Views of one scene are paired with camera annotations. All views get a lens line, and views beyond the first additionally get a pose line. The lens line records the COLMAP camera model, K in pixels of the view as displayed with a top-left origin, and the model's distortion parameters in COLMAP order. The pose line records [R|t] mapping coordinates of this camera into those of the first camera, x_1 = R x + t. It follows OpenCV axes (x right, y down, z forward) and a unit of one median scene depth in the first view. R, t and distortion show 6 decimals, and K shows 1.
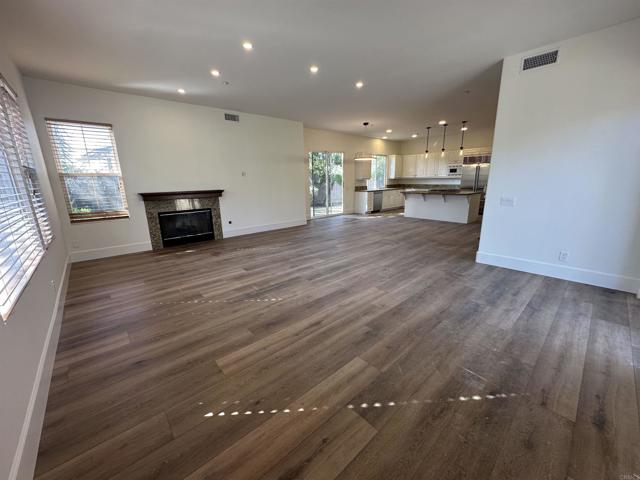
lens RADIAL K [[254.8, 0, 320.0], [0, 254.8, 240.0], [0, 0, 1]] dist [-0.003526, 0.000390]
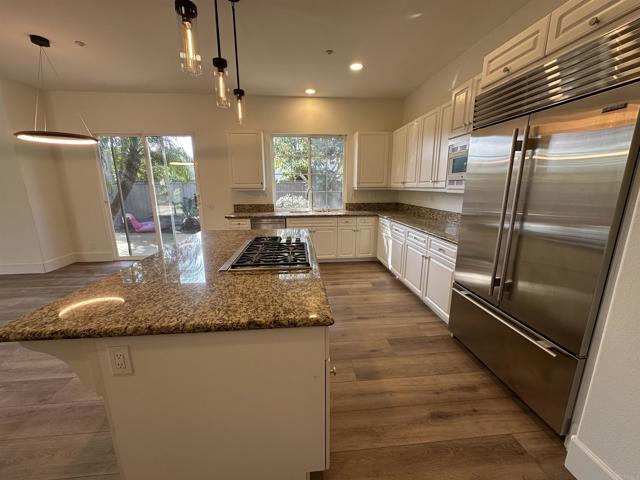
lens RADIAL K [[254.8, 0, 320.0], [0, 254.8, 240.0], [0, 0, 1]] dist [-0.003526, 0.000390]
pose [[0.802147, 0.138116, -0.580934, 0.592457], [-0.148633, 0.988444, 0.029771, -0.193770], [0.578333, 0.062466, 0.813406, 0.750704]]
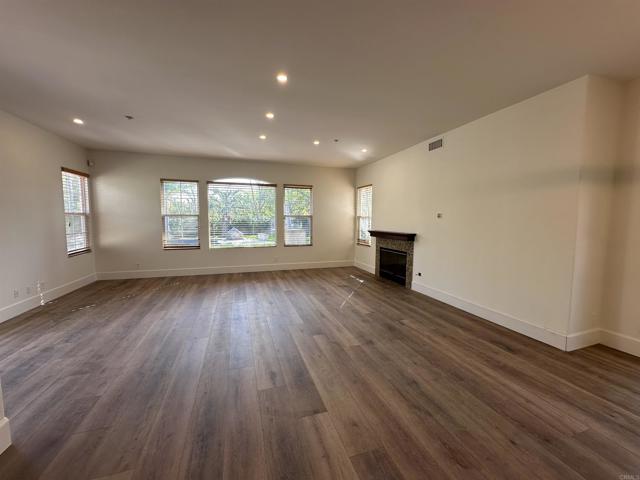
lens RADIAL K [[254.8, 0, 320.0], [0, 254.8, 240.0], [0, 0, 1]] dist [-0.003526, 0.000390]
pose [[-0.403690, 0.088899, -0.910566, 0.331936], [-0.215314, 0.958082, 0.188995, -0.171539], [0.889198, 0.272354, -0.367627, 0.656395]]
